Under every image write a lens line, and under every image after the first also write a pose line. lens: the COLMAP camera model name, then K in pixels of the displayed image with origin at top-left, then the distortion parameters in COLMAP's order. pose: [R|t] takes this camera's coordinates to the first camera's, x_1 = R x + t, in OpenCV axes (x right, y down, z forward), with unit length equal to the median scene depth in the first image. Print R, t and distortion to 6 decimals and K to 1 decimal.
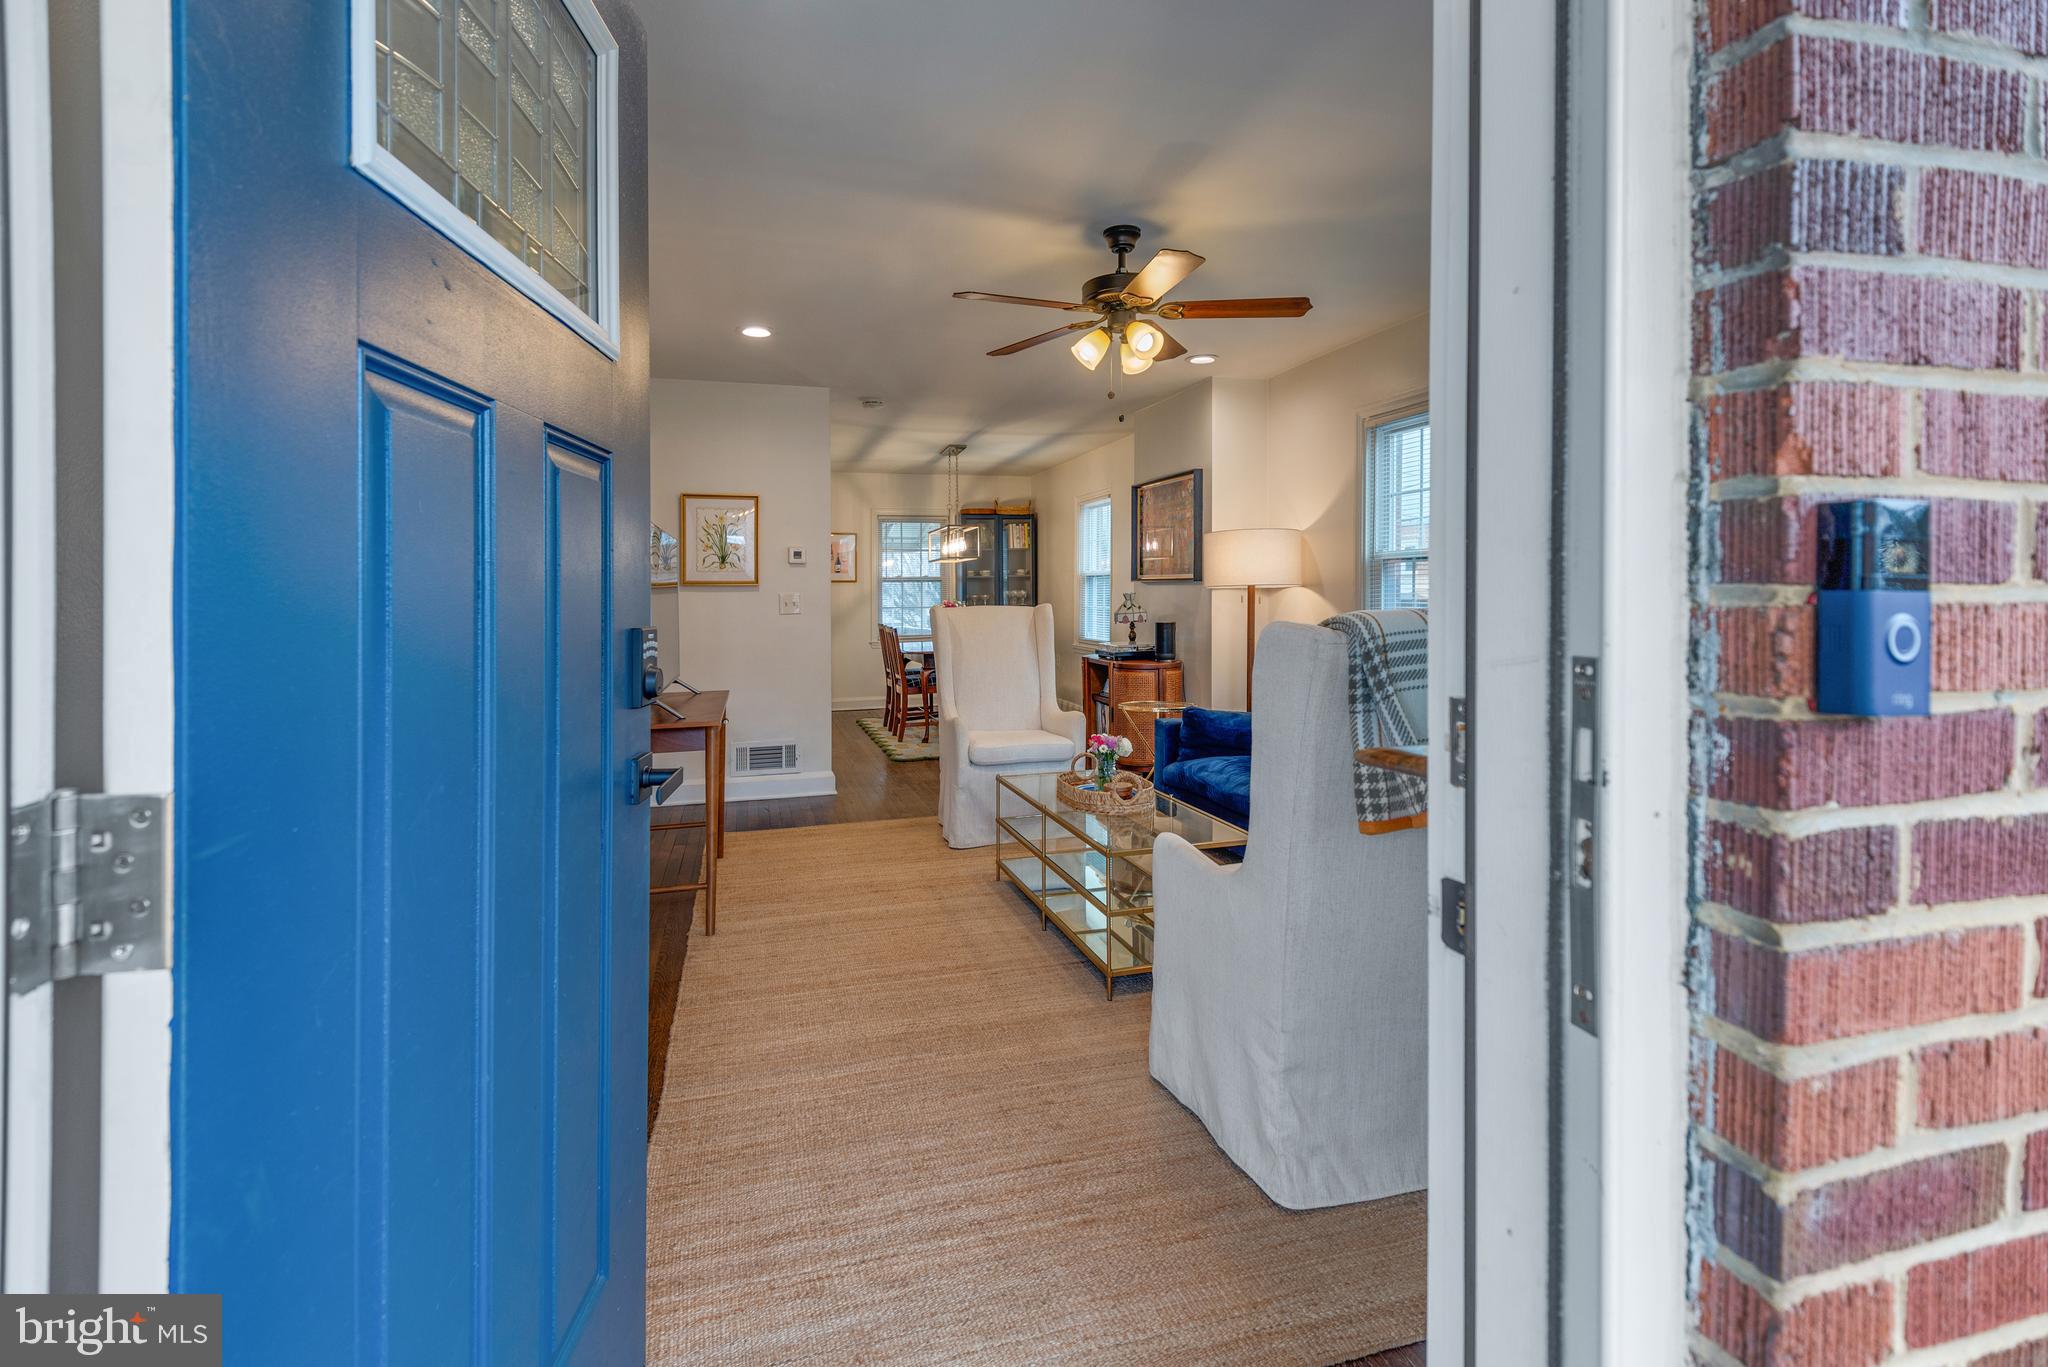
lens RADIAL K [[933.4, 0, 1019.2], [0, 933.4, 598.9], [0, 0, 1]] dist [0.031622, -0.016211]
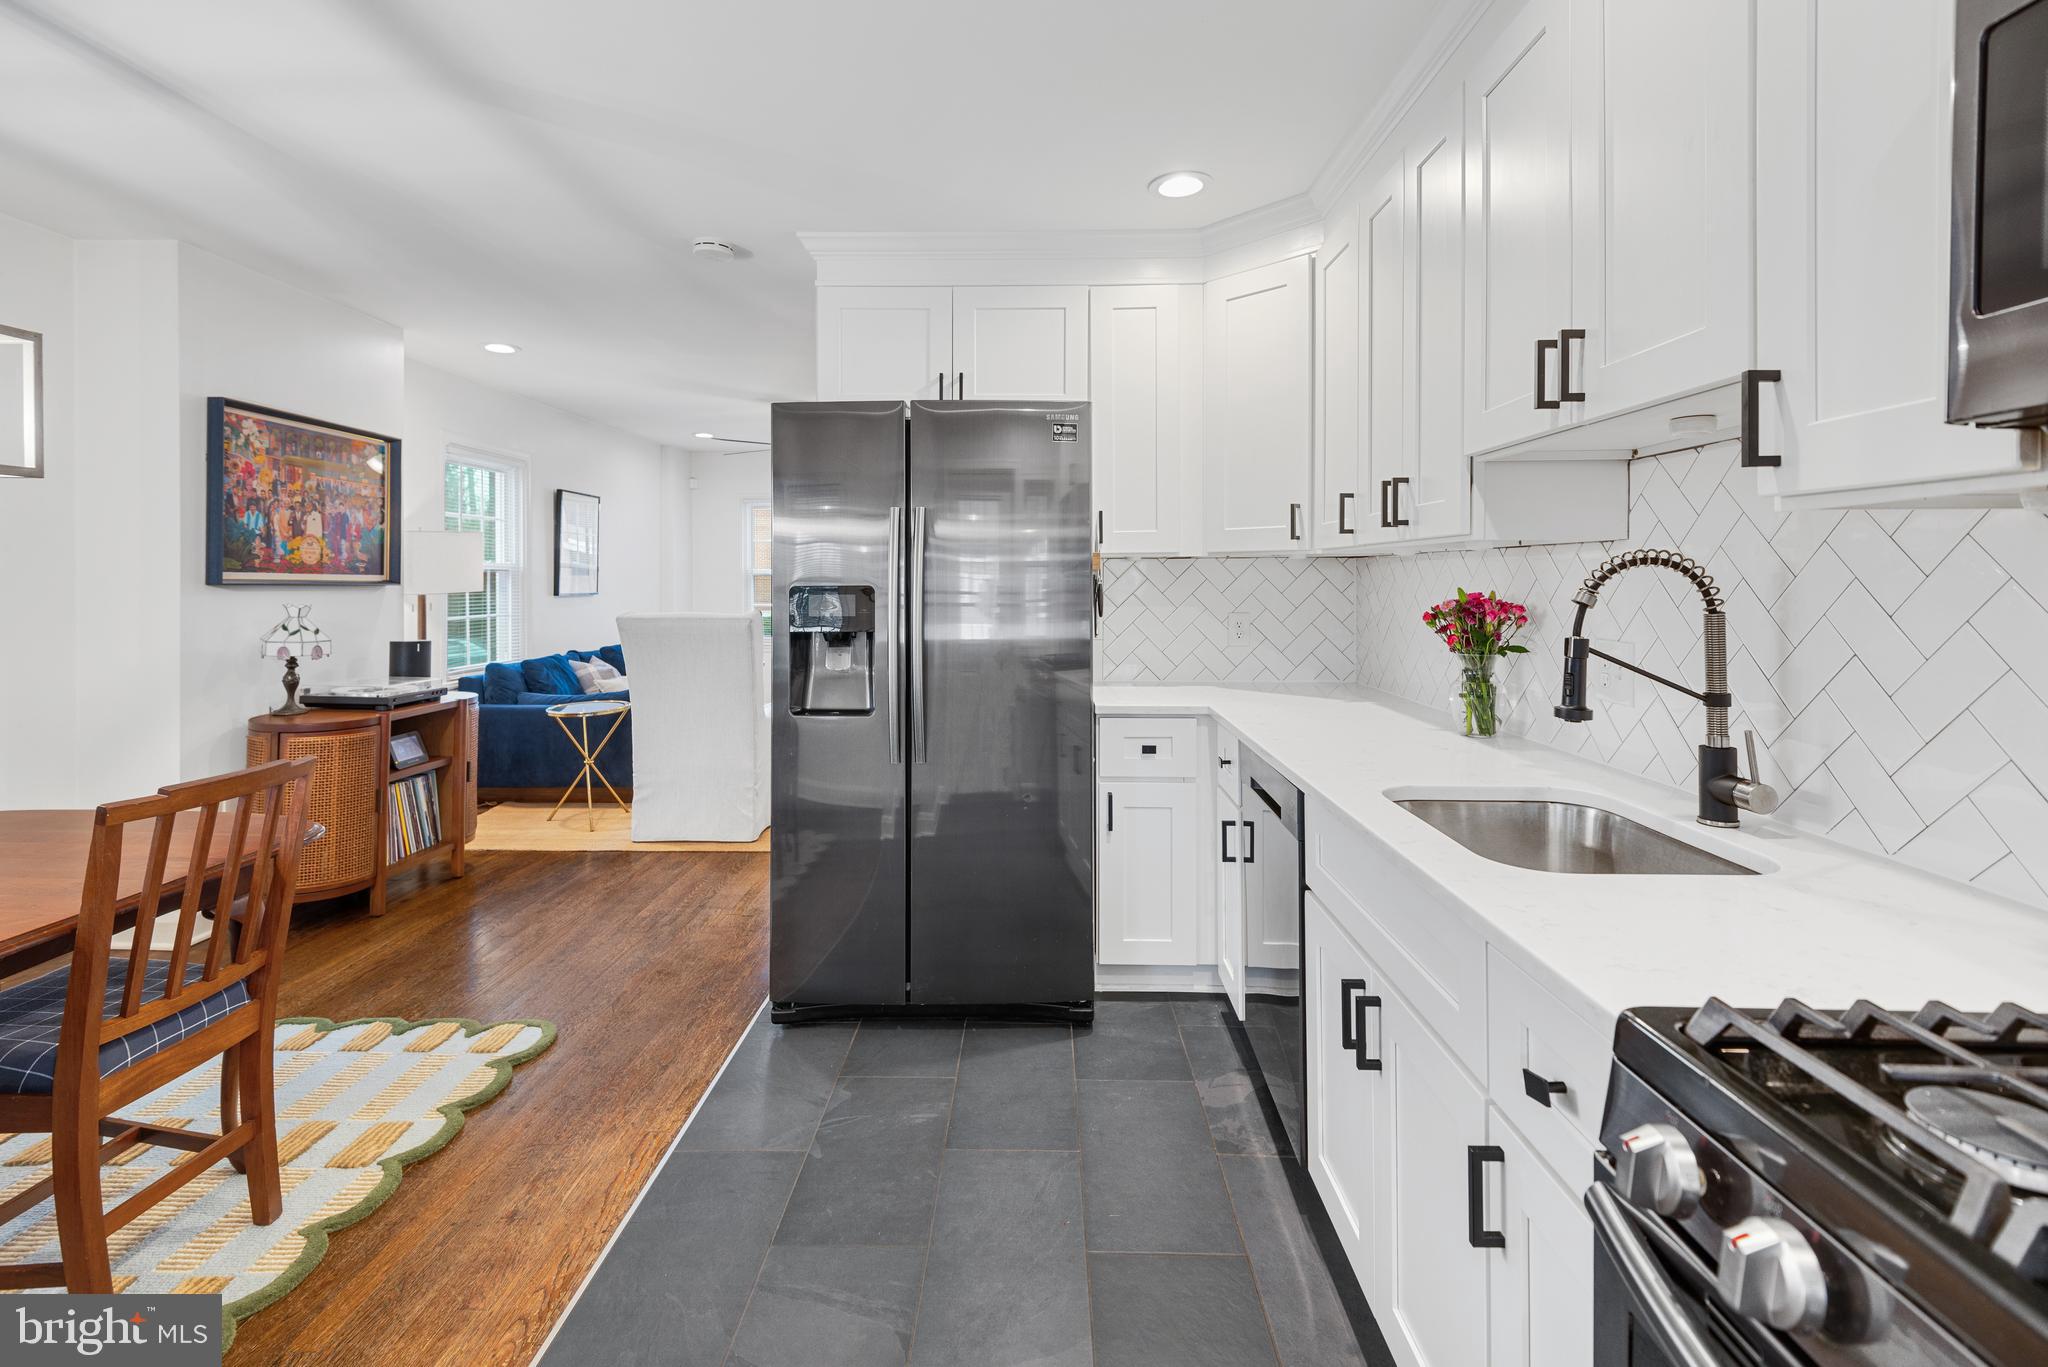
lens RADIAL K [[950.2, 0, 1017.3], [0, 950.2, 583.9], [0, 0, 1]] dist [0.038327, -0.013787]
pose [[-0.952833, 0.005981, 0.303436, -0.540834], [0.009439, 0.999906, 0.009930, -0.023715], [-0.303348, 0.012326, -0.952800, 1.629666]]
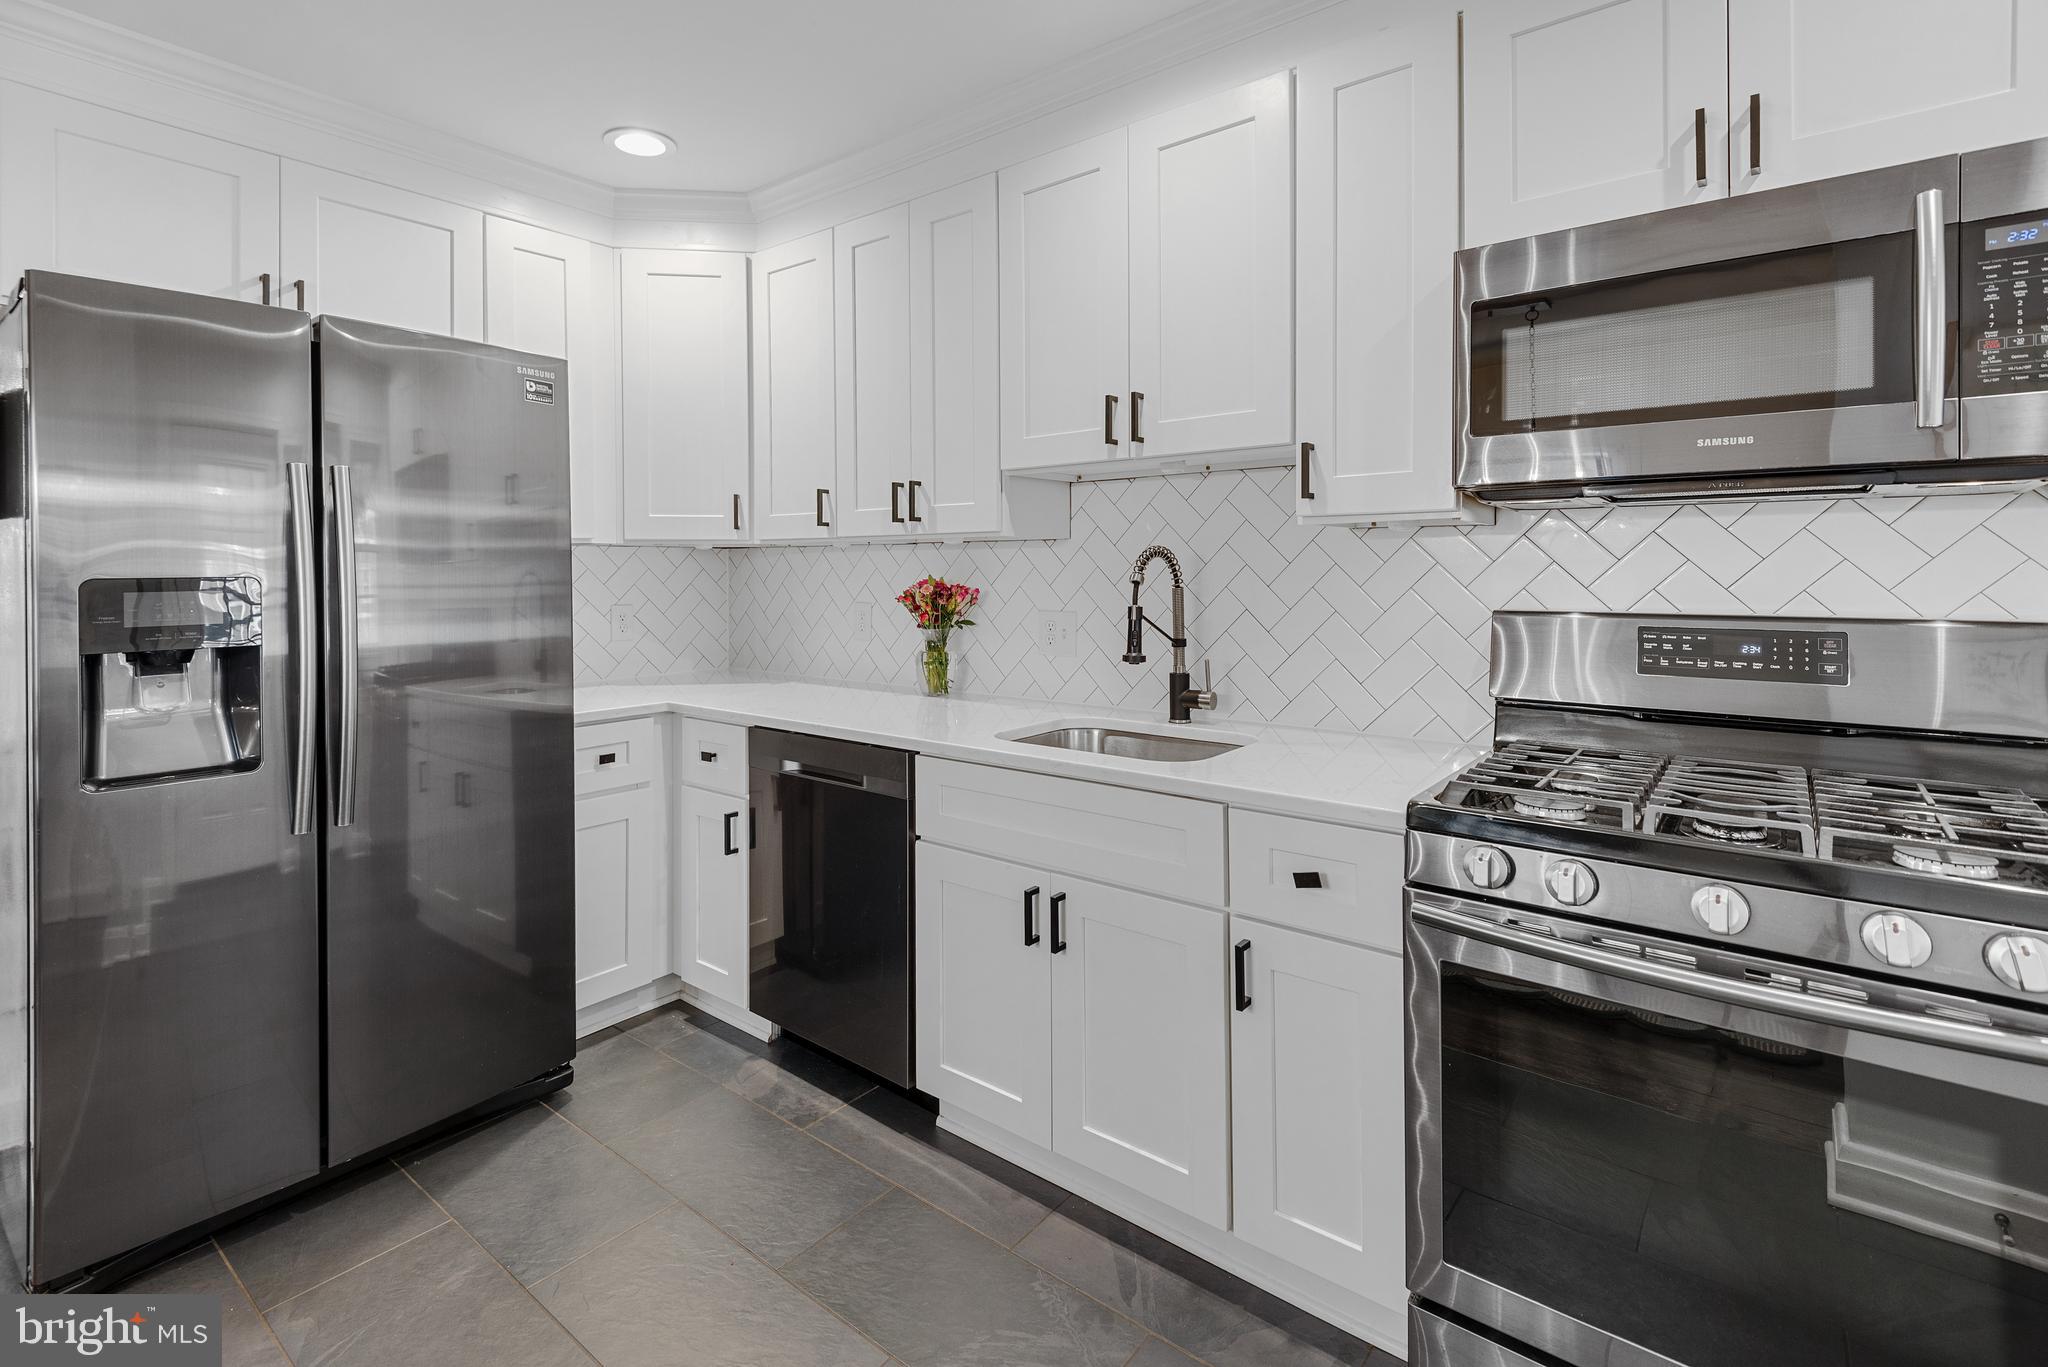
lens RADIAL K [[950.2, 0, 1017.3], [0, 950.2, 583.9], [0, 0, 1]] dist [0.038327, -0.013787]
pose [[-0.817573, 0.018149, -0.575539, -0.346023], [0.006835, 0.999739, 0.021817, -0.021681], [0.575784, 0.013904, -0.817483, 1.609866]]
